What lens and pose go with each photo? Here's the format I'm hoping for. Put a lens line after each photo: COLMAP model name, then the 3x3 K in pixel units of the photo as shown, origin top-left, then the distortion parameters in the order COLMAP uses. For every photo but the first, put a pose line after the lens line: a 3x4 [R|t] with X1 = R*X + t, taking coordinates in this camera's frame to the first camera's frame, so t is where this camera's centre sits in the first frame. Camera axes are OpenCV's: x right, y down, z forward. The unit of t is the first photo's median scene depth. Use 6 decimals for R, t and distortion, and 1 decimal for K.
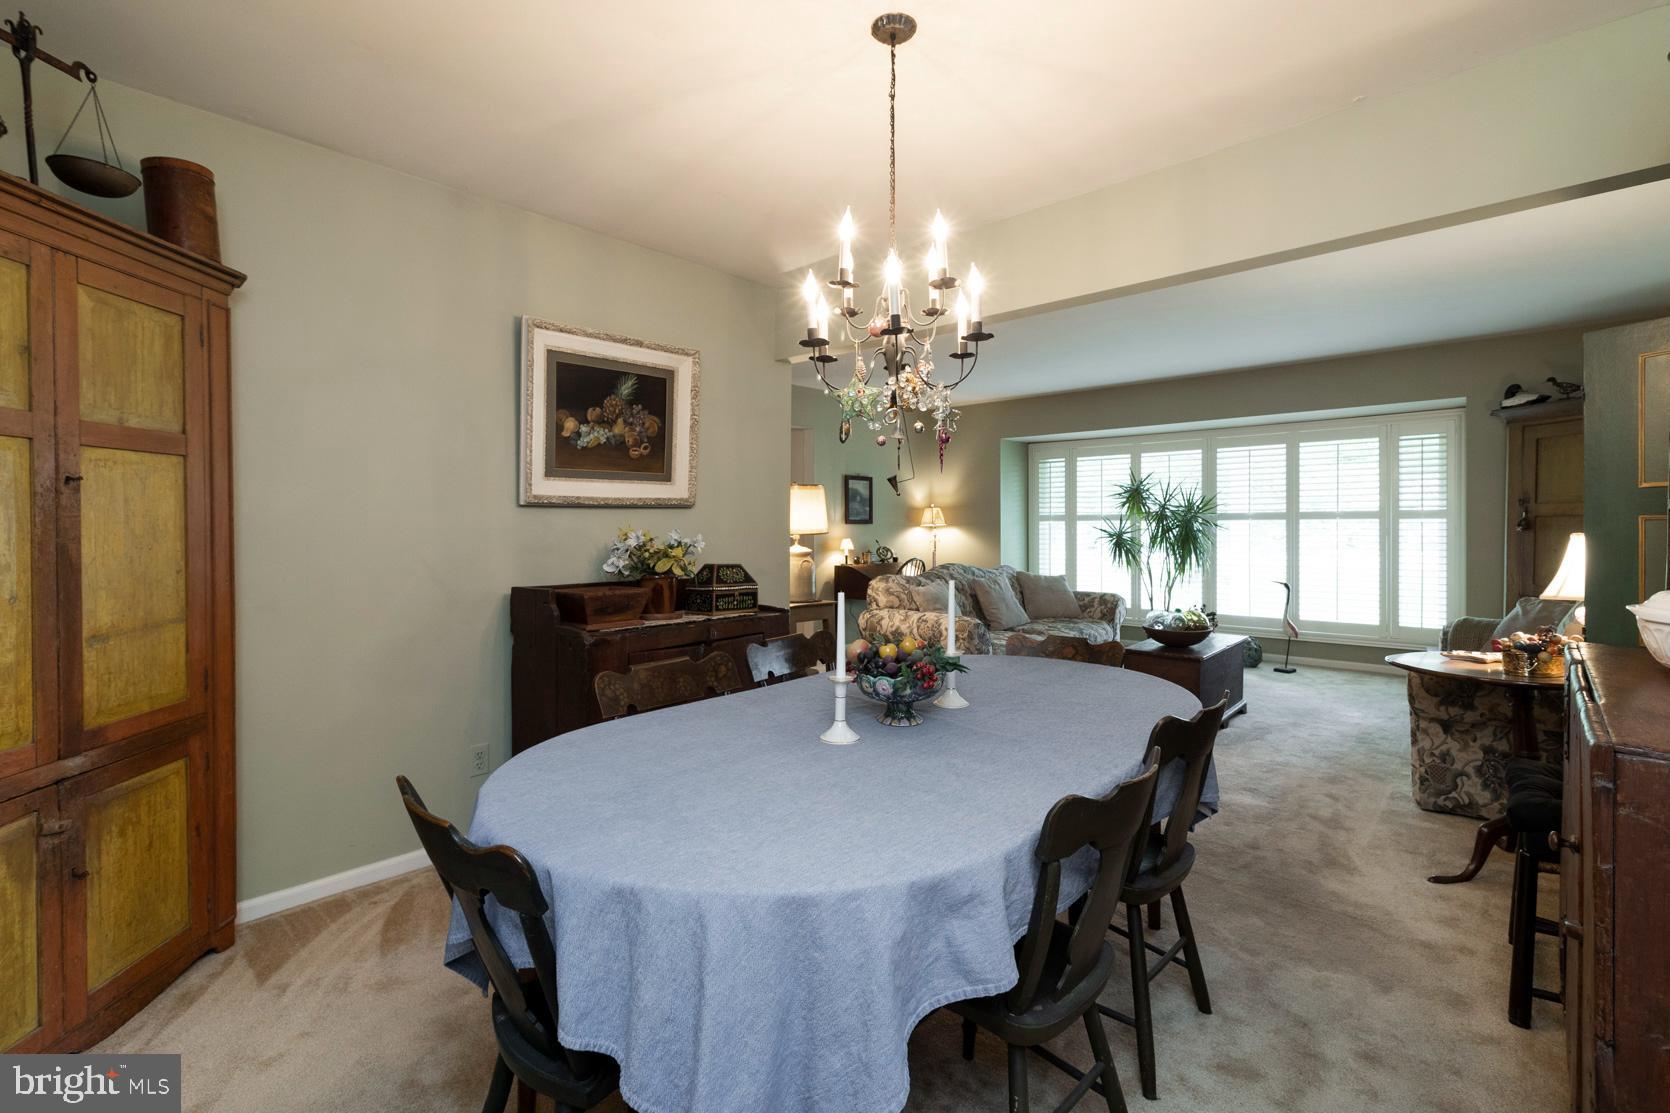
lens RADIAL K [[764.2, 0, 830.2], [0, 764.2, 532.4], [0, 0, 1]] dist [0.022276, -0.011926]
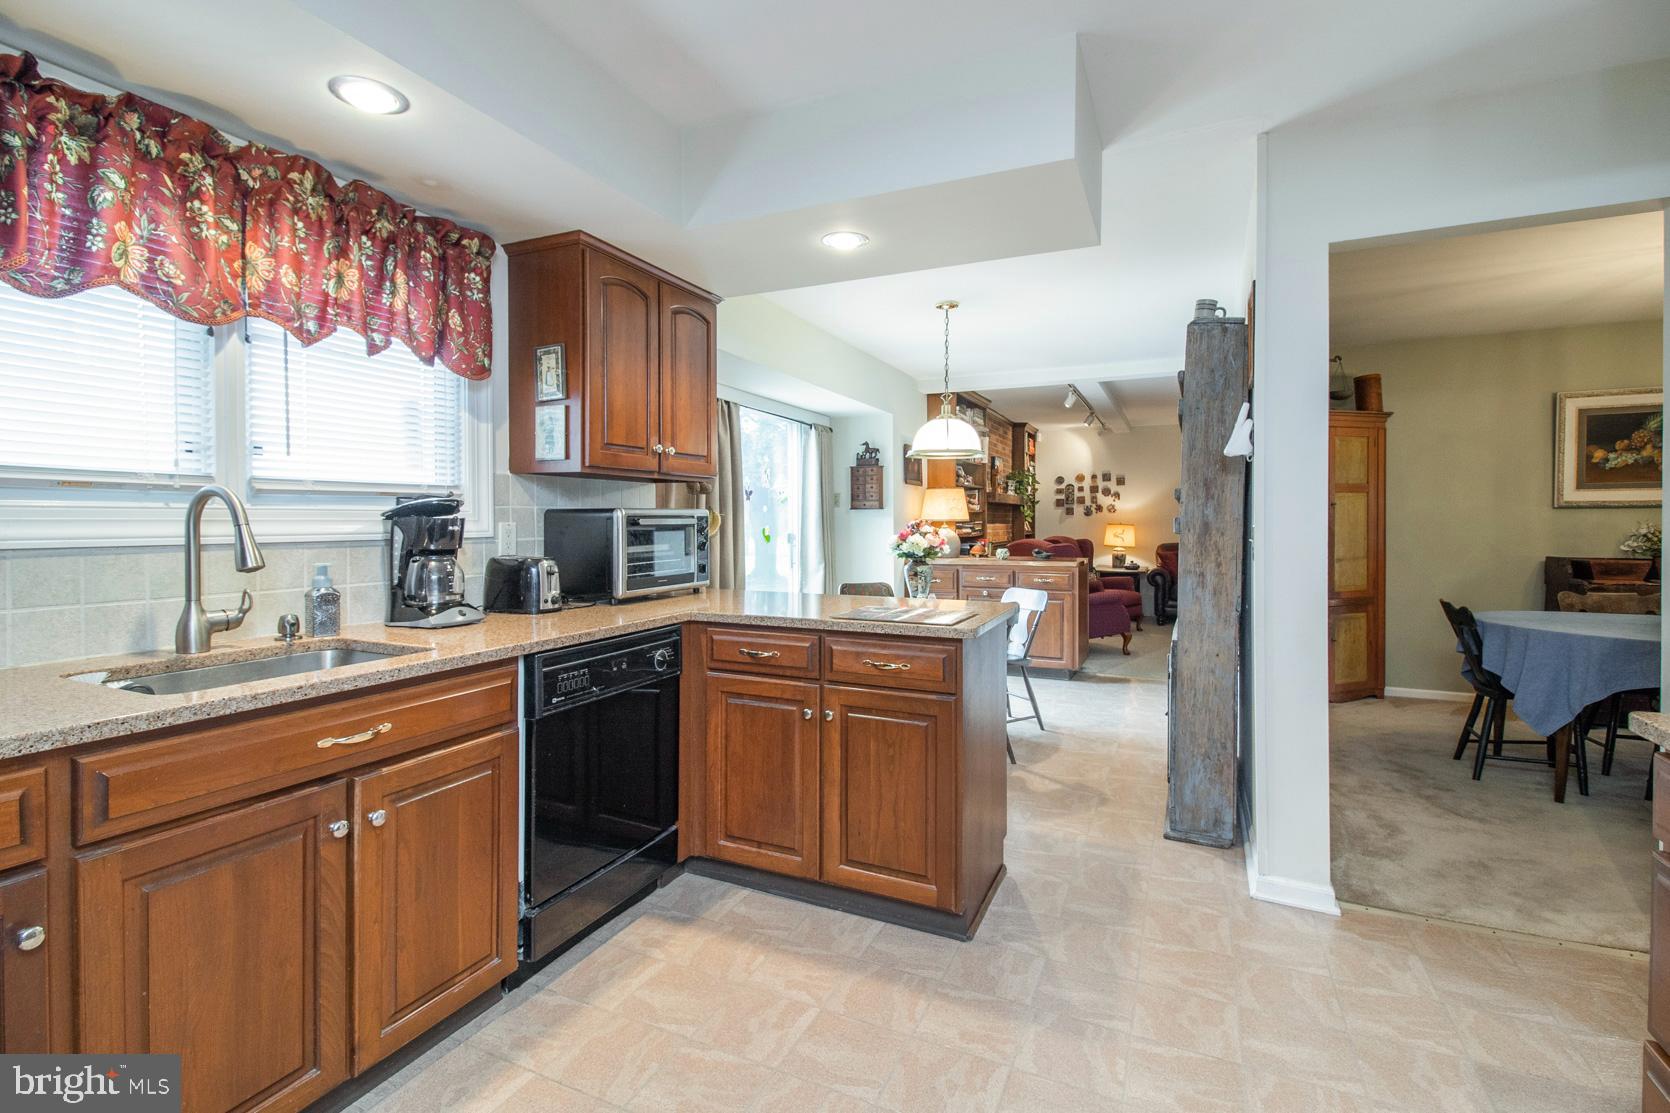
lens RADIAL K [[764.2, 0, 822.0], [0, 764.2, 529.5], [0, 0, 1]] dist [0.022276, -0.011926]
pose [[0.287913, 0.007620, -0.957626, 0.339339], [-0.009414, 0.999943, 0.005127, 0.008515], [0.957610, 0.007539, 0.287969, -0.457801]]
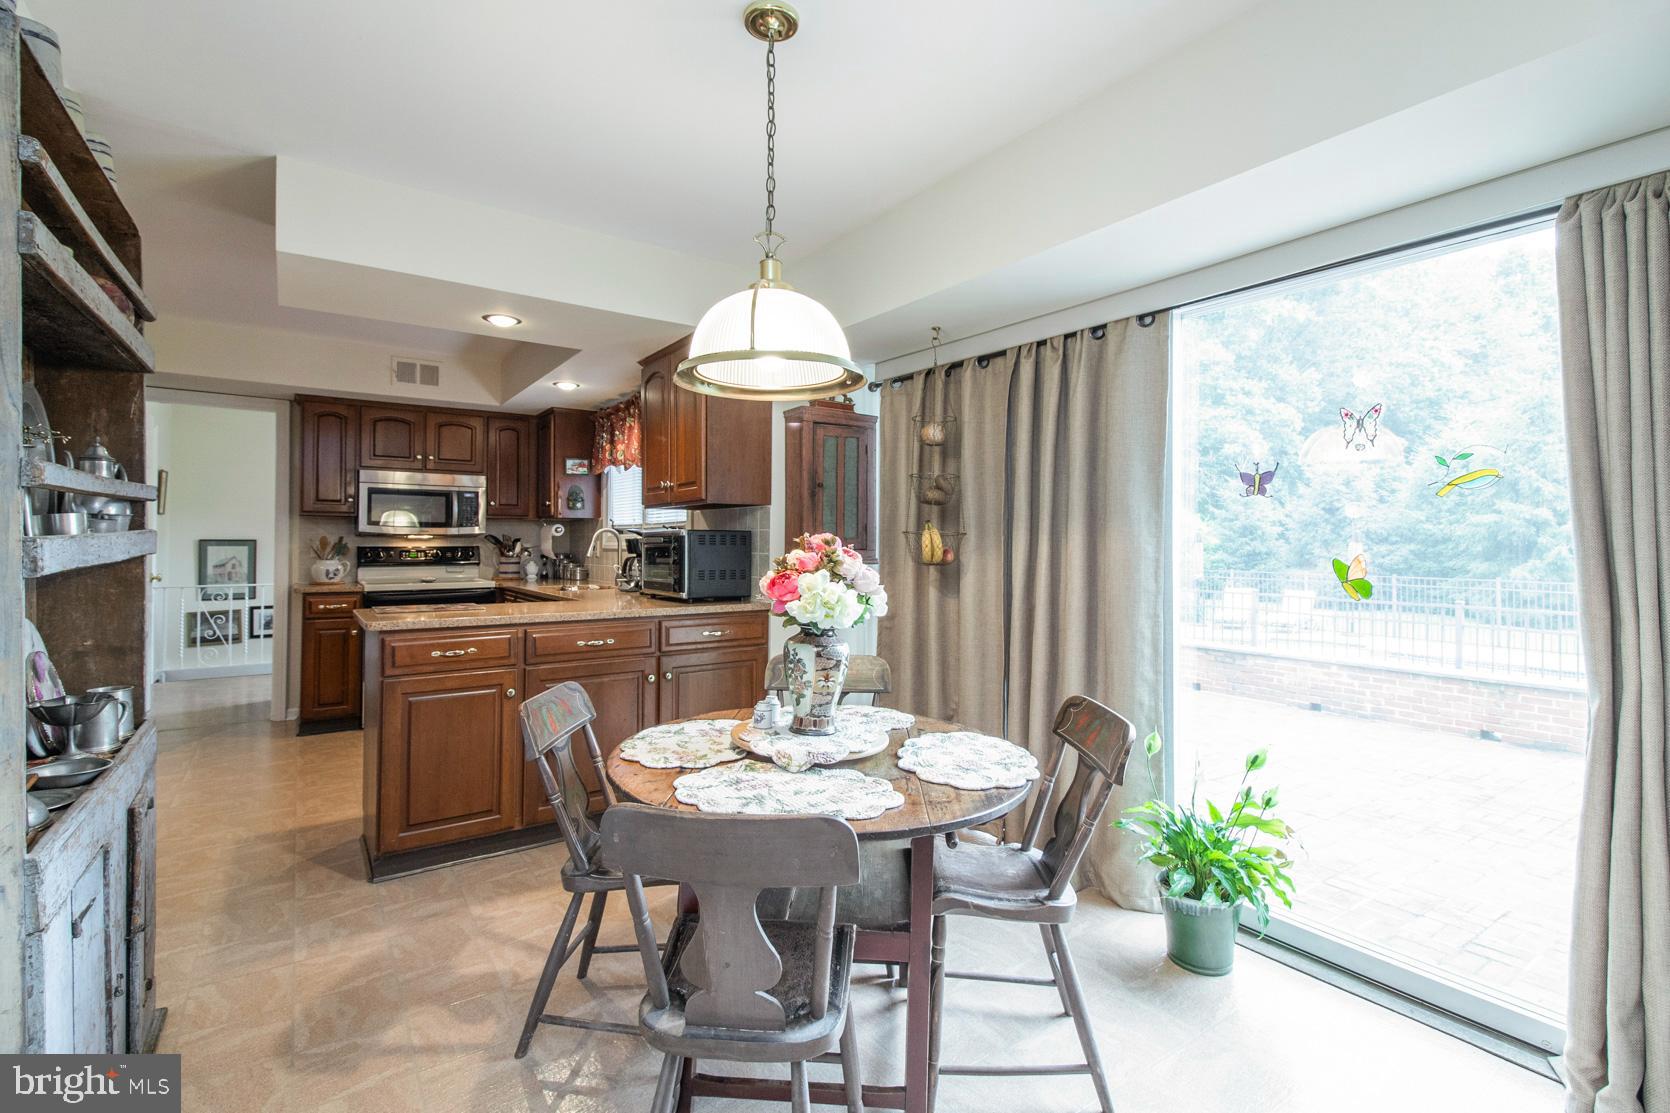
lens RADIAL K [[764.2, 0, 851.3], [0, 764.2, 532.6], [0, 0, 1]] dist [0.022276, -0.011926]
pose [[-0.978722, -0.003928, 0.205155, -0.377713], [-0.004603, 0.999985, -0.002817, 0.001919], [-0.205141, -0.003701, -0.978725, 0.121923]]
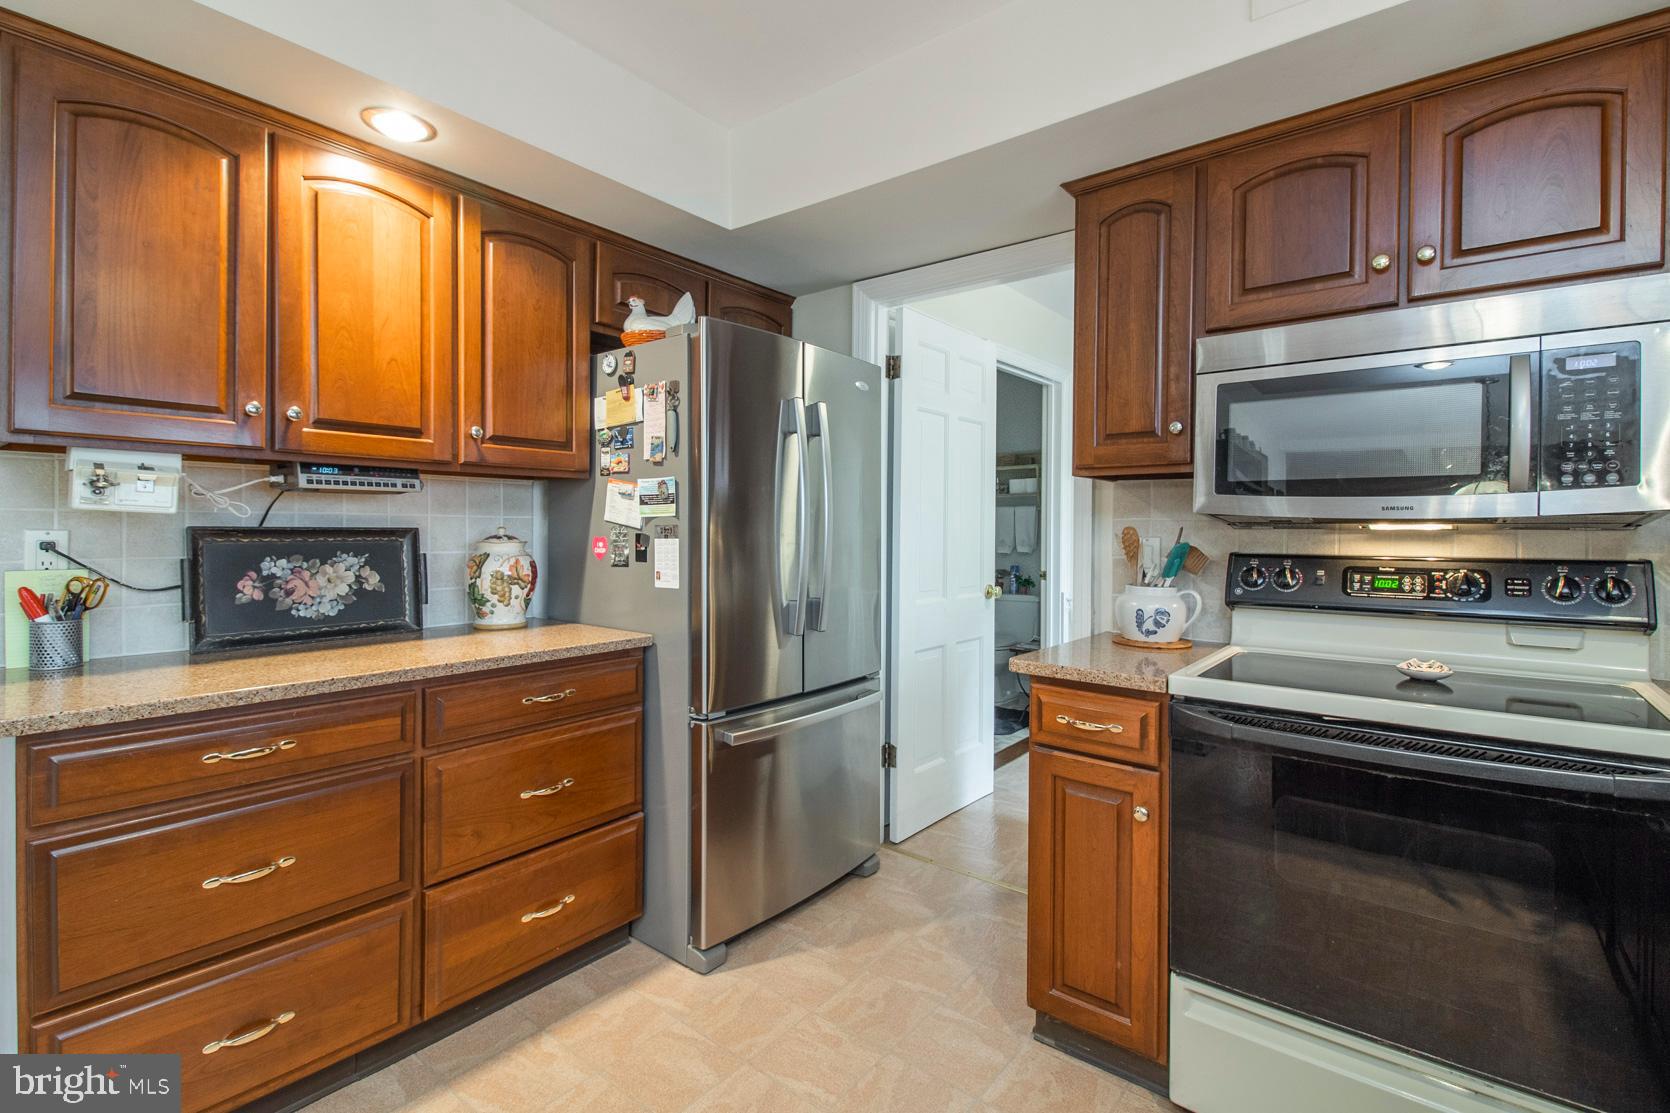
lens RADIAL K [[764.2, 0, 821.2], [0, 764.2, 533.7], [0, 0, 1]] dist [0.022276, -0.011926]
pose [[-0.054429, -0.008175, 0.998484, 0.011142], [0.001473, 0.999965, 0.008268, 0.006458], [-0.998517, 0.001921, -0.054415, -0.402480]]
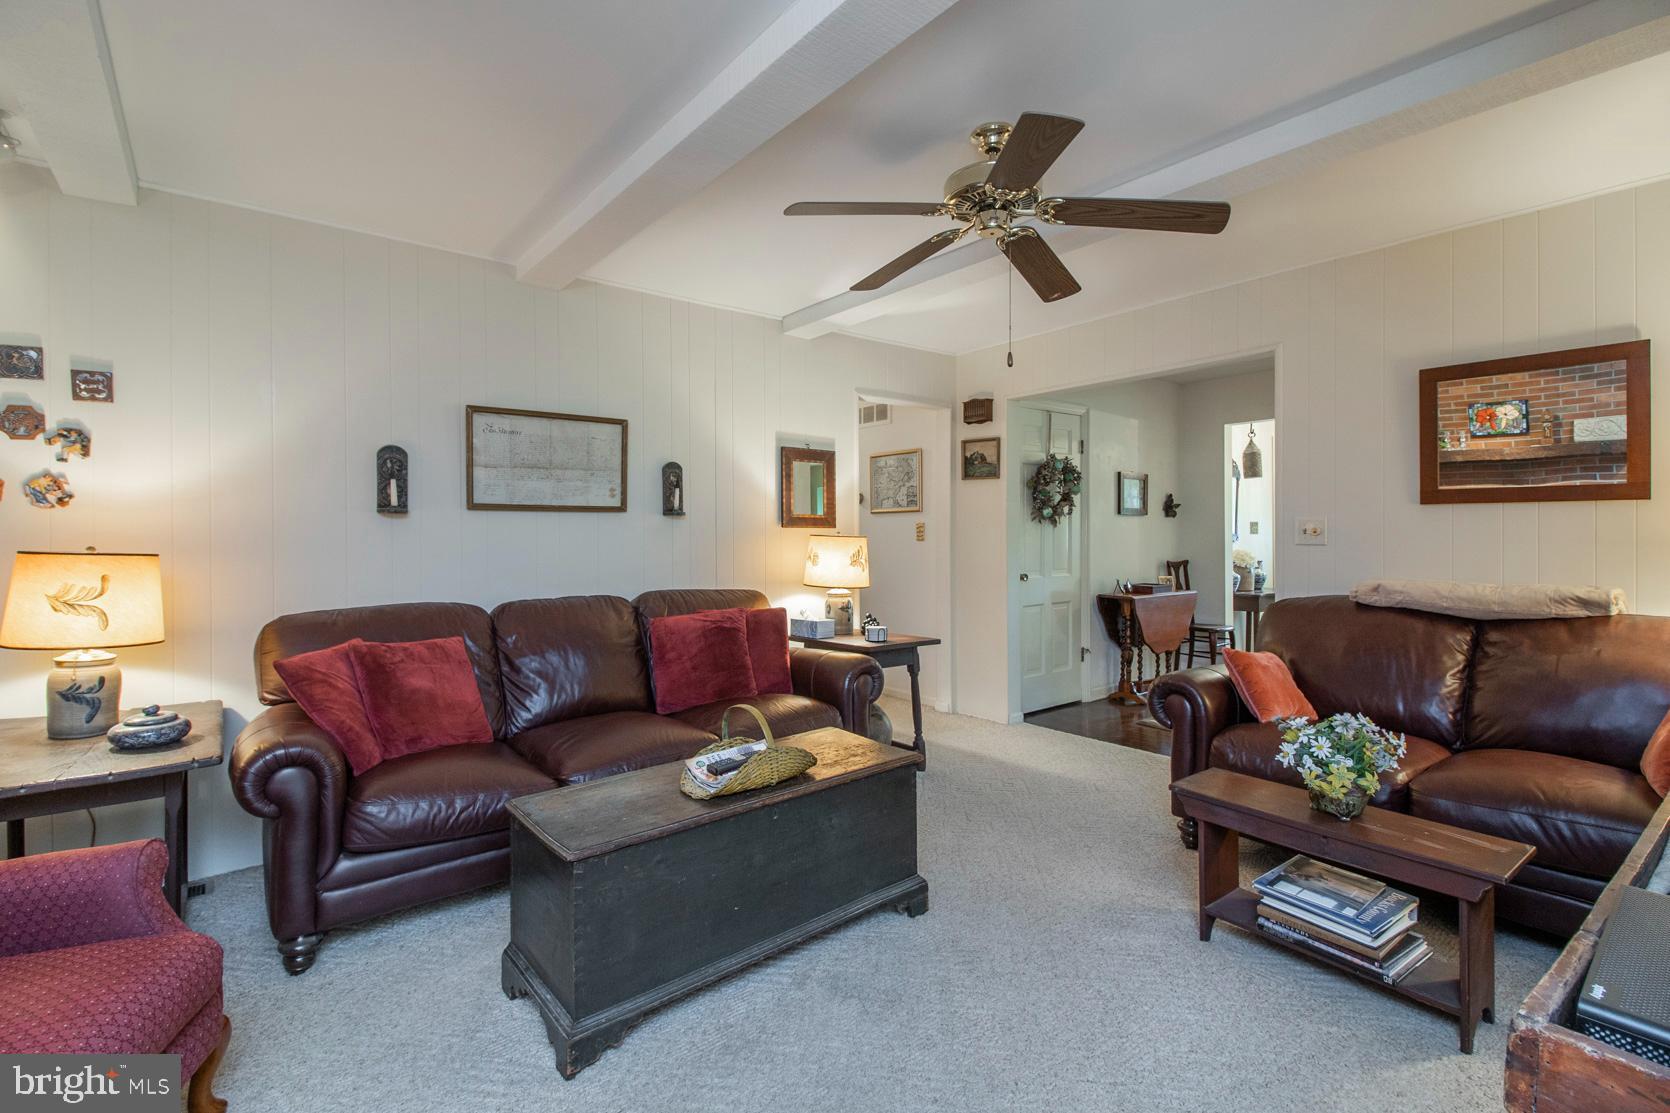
lens RADIAL K [[764.2, 0, 828.2], [0, 764.2, 534.1], [0, 0, 1]] dist [0.022276, -0.011926]
pose [[0.986145, -0.004666, -0.165822, -0.523993], [0.003155, 0.999951, -0.009374, -0.003391], [0.165858, 0.008721, 0.986111, 0.230711]]
